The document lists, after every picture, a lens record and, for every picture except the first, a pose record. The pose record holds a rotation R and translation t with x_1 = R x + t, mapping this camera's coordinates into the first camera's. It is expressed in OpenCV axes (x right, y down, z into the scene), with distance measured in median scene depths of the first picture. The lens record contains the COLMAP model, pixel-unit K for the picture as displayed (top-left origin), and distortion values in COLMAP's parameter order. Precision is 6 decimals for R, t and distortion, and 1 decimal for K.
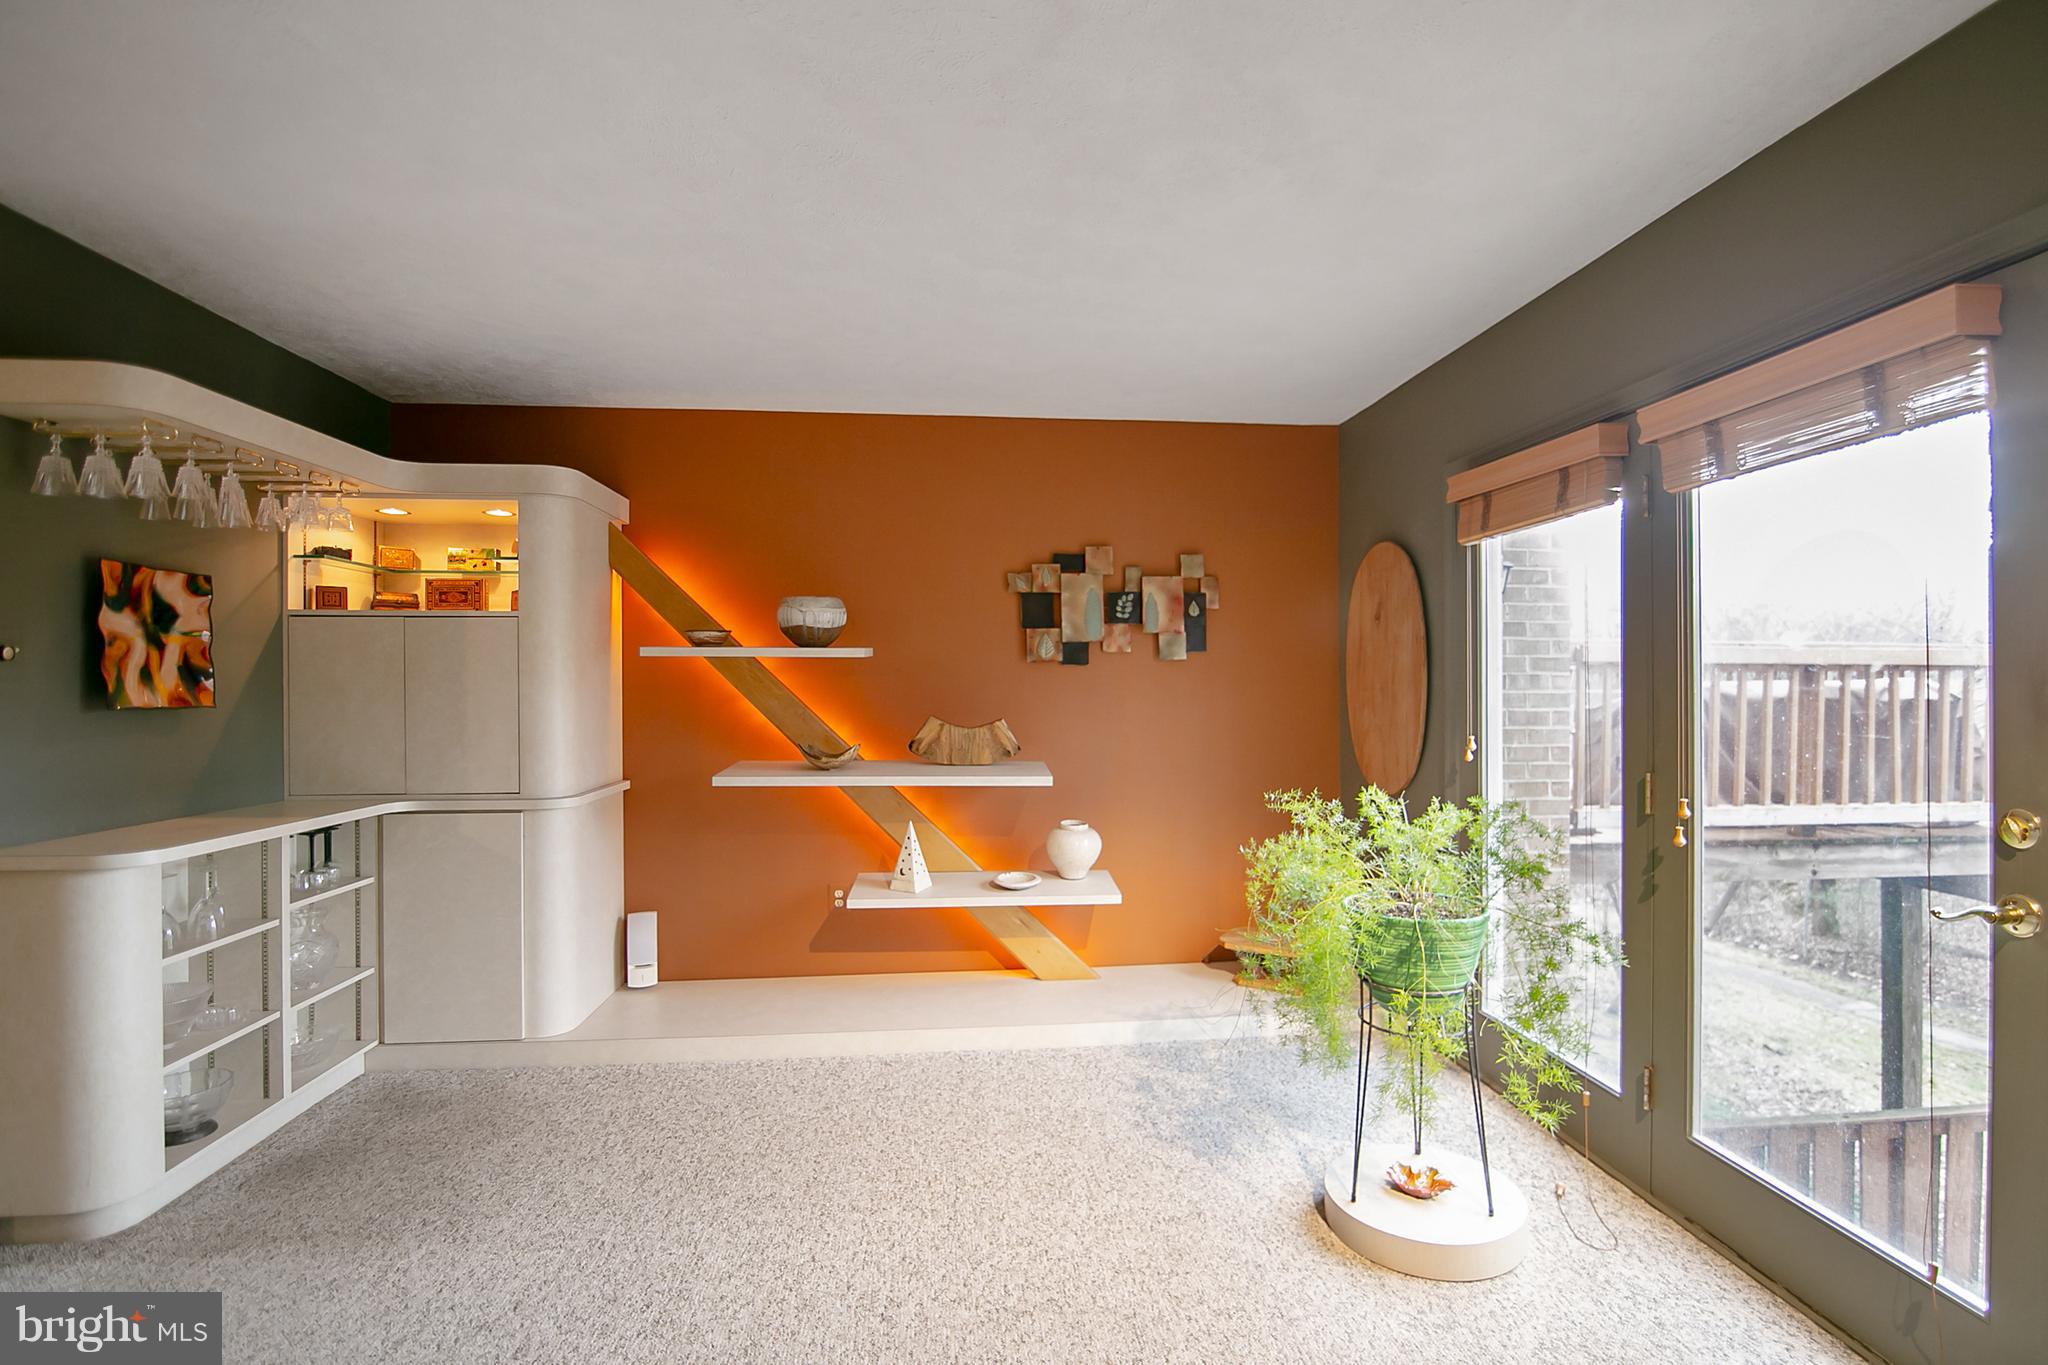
lens RADIAL K [[949.0, 0, 1040.4], [0, 949.0, 685.1], [0, 0, 1]] dist [-0.017834, -0.000612]
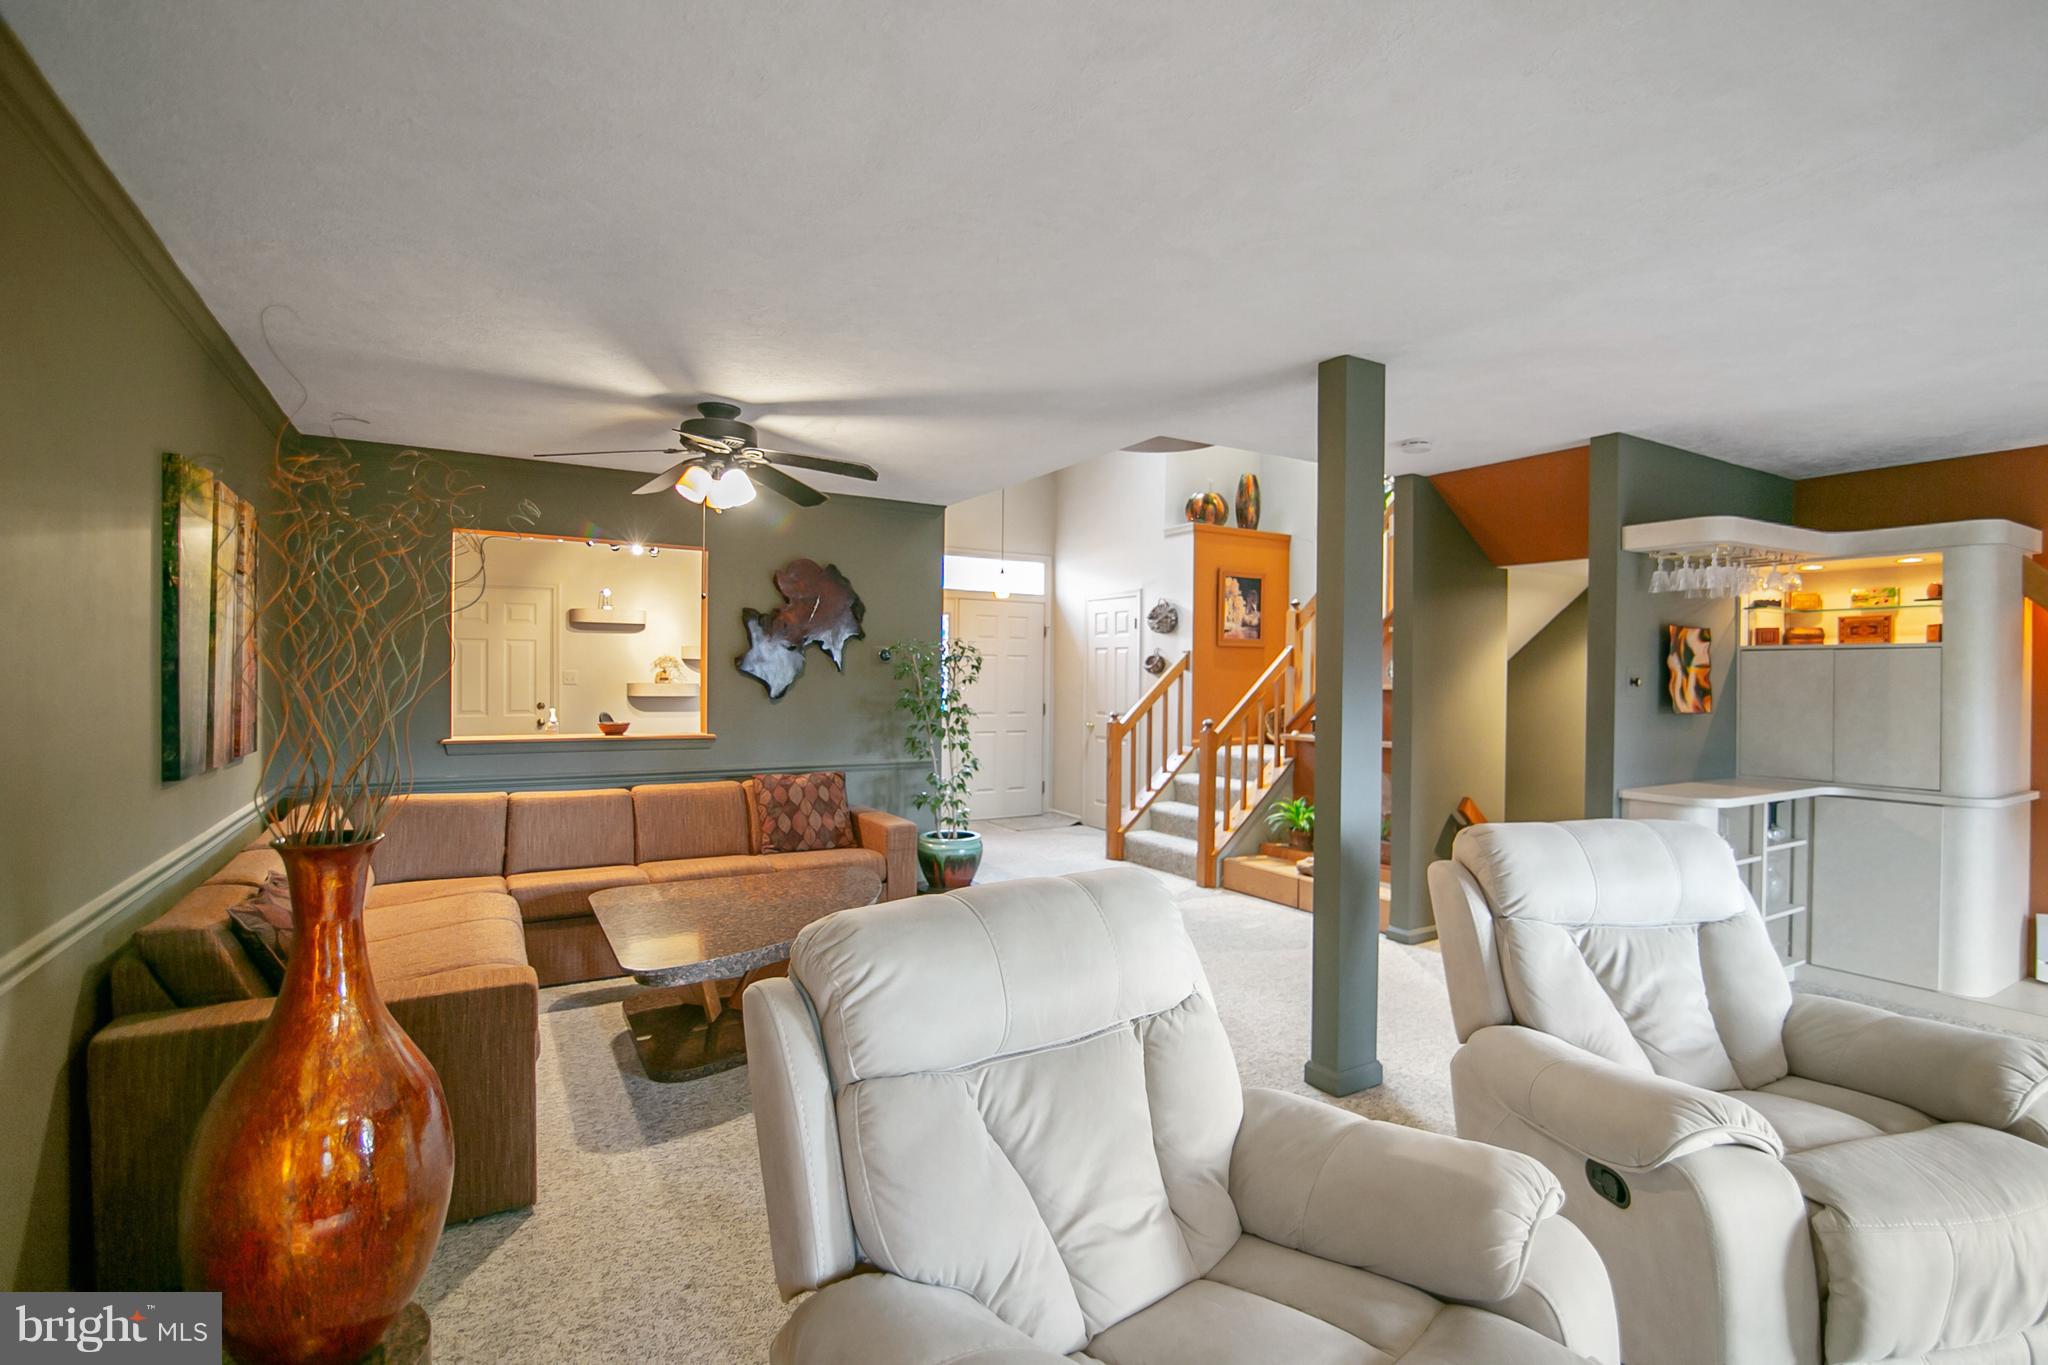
lens RADIAL K [[949.0, 0, 1039.5], [0, 949.0, 681.2], [0, 0, 1]] dist [-0.017834, -0.000612]
pose [[0.426910, 0.010512, -0.904233, 0.040761], [-0.009245, 0.999931, 0.007259, -0.024710], [0.904247, 0.005261, 0.426978, -0.549342]]
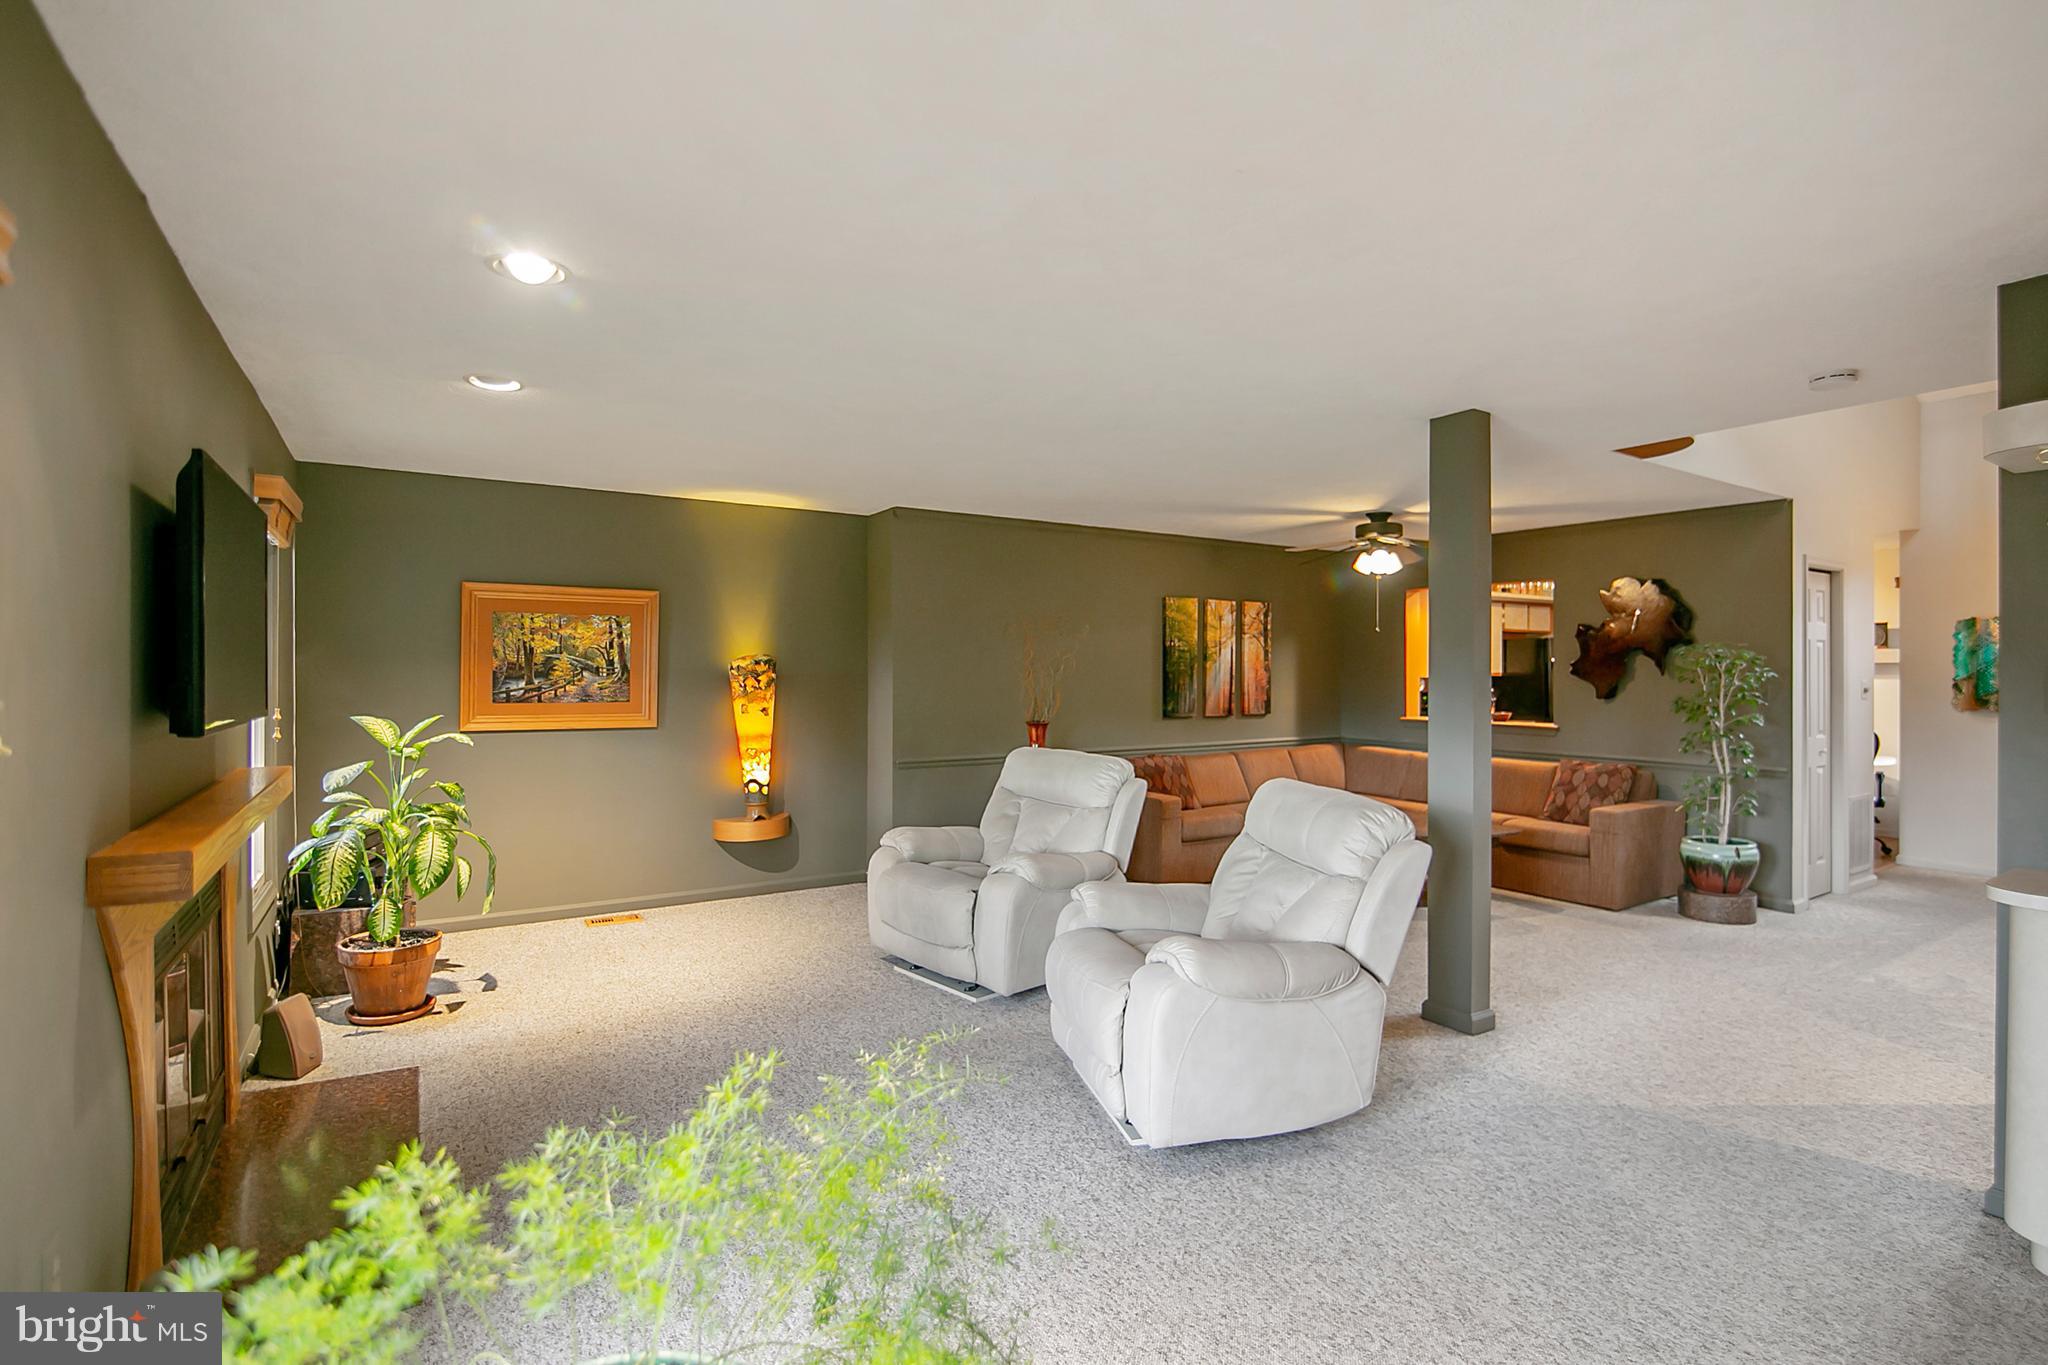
lens RADIAL K [[949.0, 0, 1035.0], [0, 949.0, 669.2], [0, 0, 1]] dist [-0.017834, -0.000612]
pose [[-0.893888, -0.002051, -0.448286, 0.265176], [-0.002191, 0.999998, -0.000205, -0.036500], [0.448285, 0.000800, -0.893890, 0.898166]]
